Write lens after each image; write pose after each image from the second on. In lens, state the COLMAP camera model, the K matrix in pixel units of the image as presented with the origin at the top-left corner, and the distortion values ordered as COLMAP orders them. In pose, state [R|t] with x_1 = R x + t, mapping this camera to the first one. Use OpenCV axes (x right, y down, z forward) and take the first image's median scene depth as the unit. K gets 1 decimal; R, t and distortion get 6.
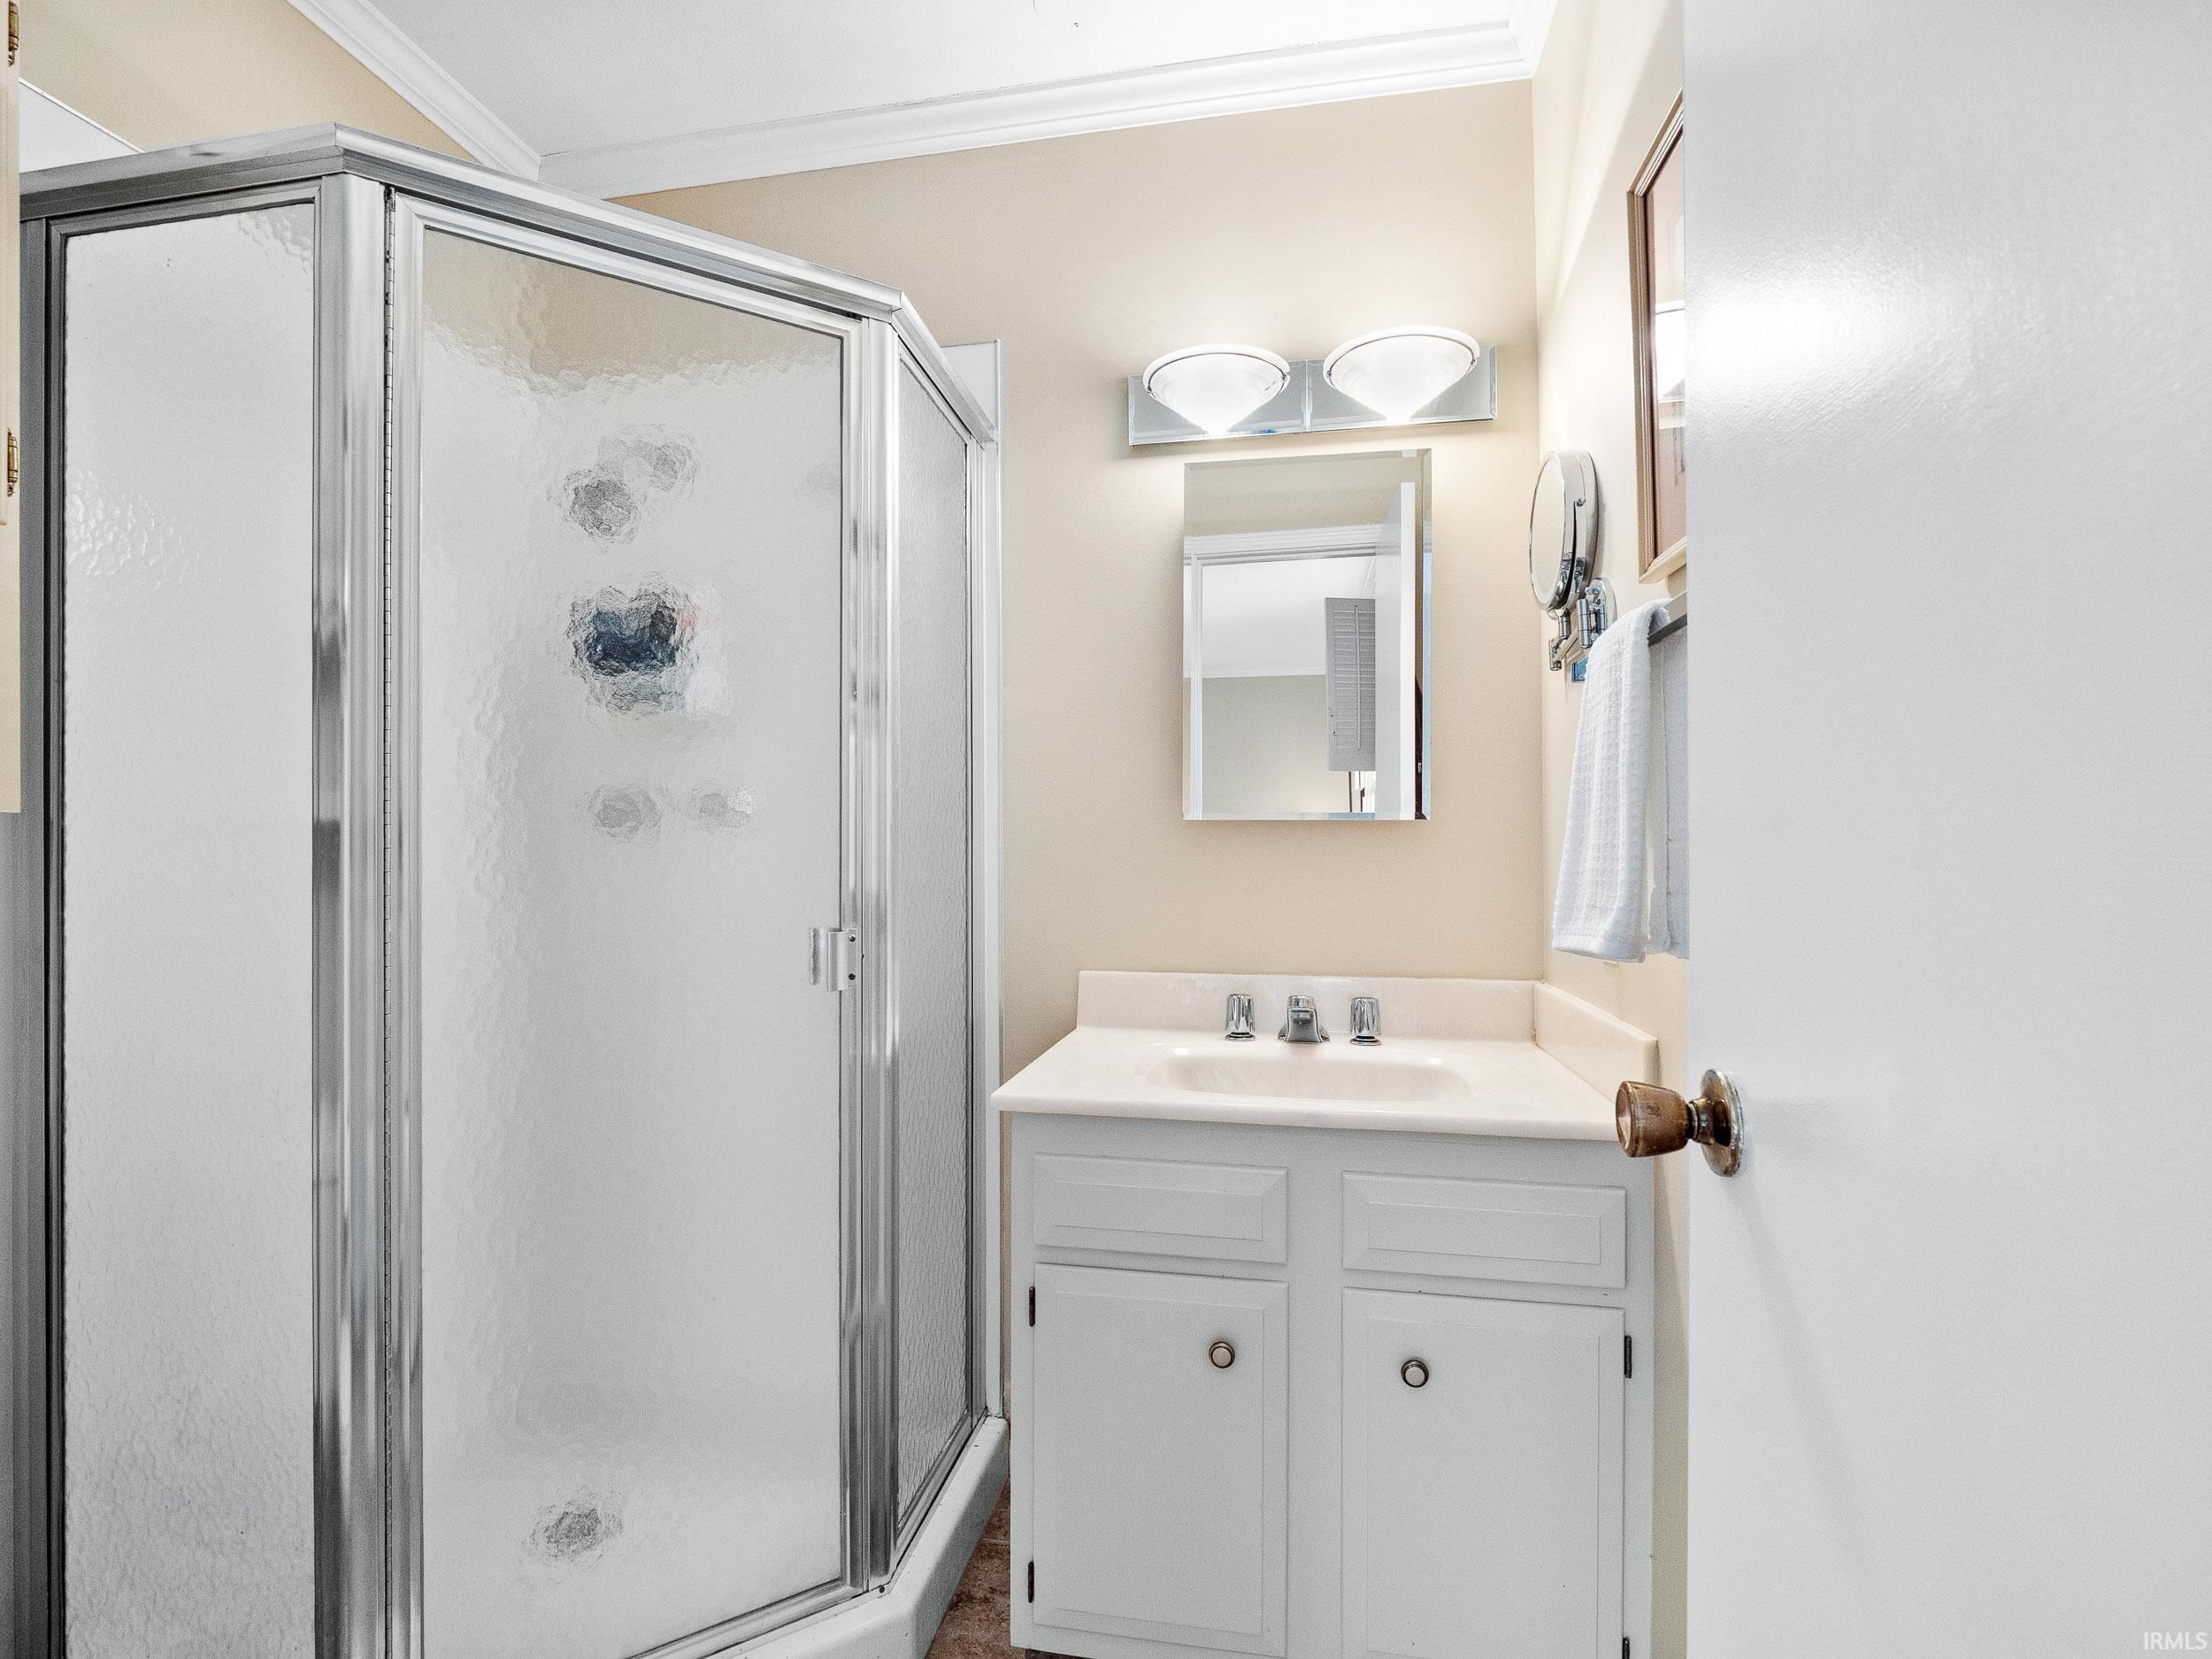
lens RADIAL K [[1083.4, 0, 1098.0], [0, 1083.4, 837.4], [0, 0, 1]] dist [-0.003470, -0.002335]
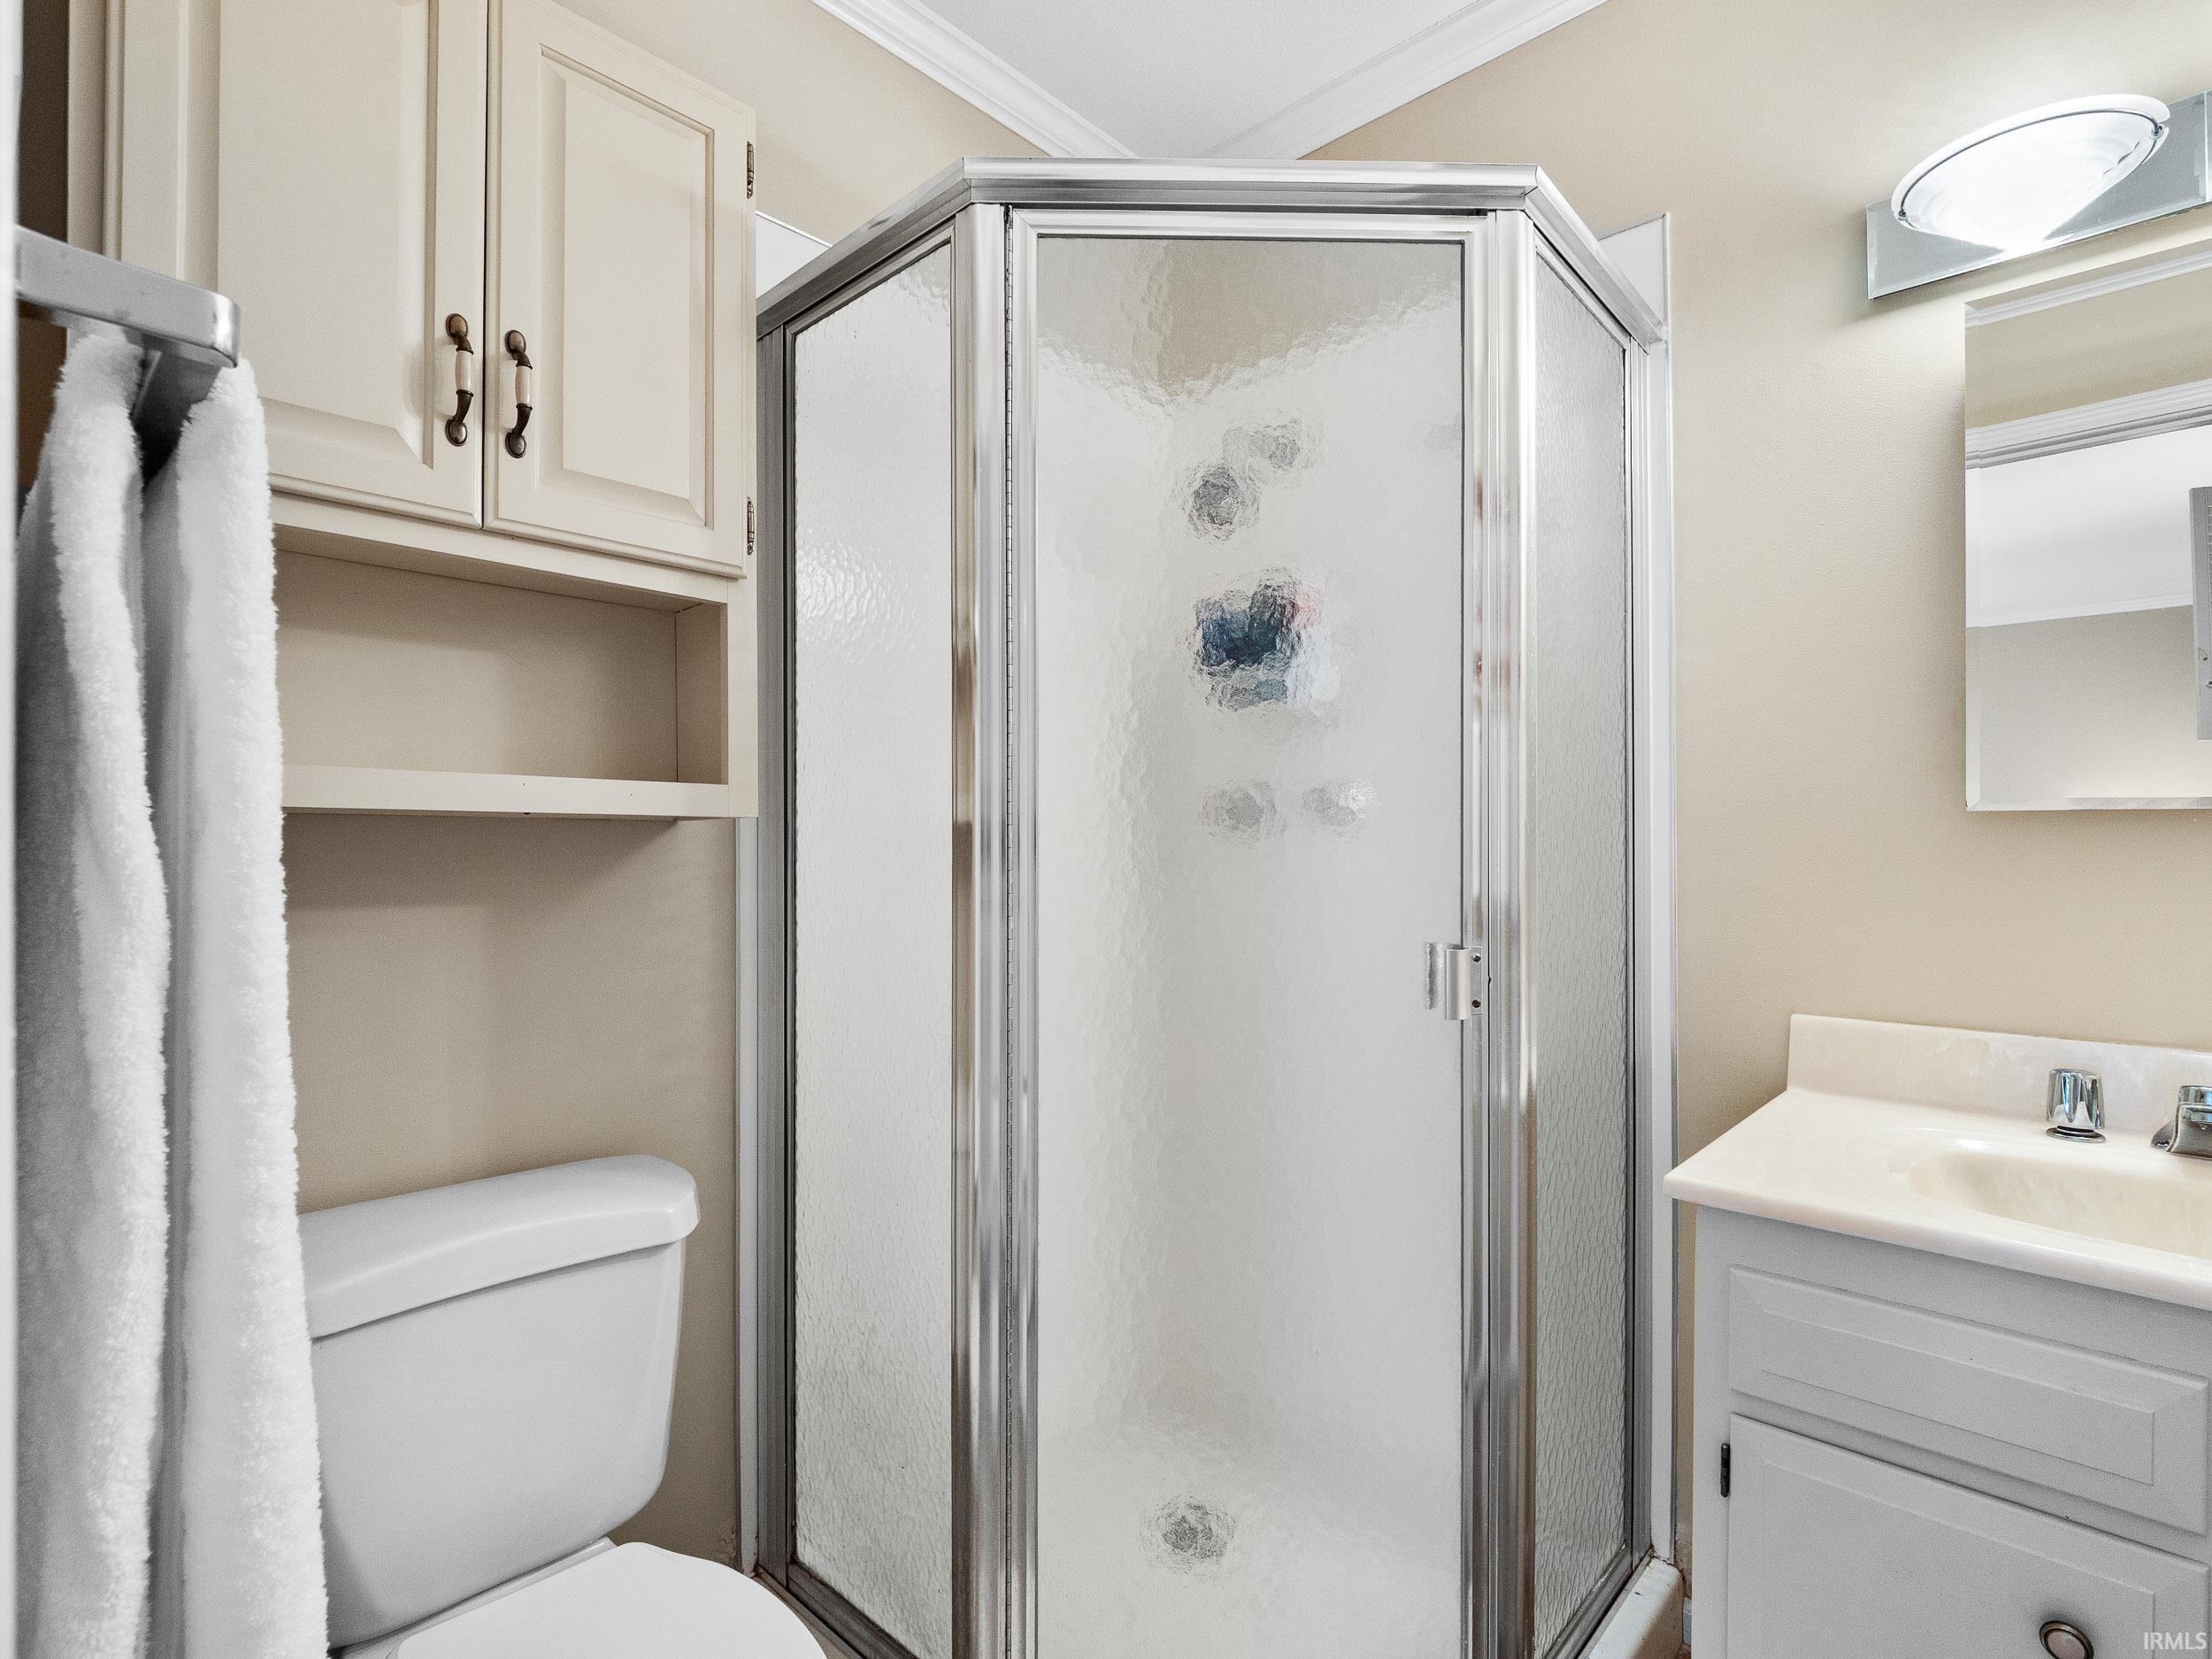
lens RADIAL K [[1083.4, 0, 1098.0], [0, 1083.4, 837.4], [0, 0, 1]] dist [-0.003470, -0.002335]
pose [[0.841927, -0.000557, -0.539592, -0.021484], [0.001334, 0.999999, 0.001049, -0.000873], [0.539590, -0.001603, 0.841926, 0.135552]]
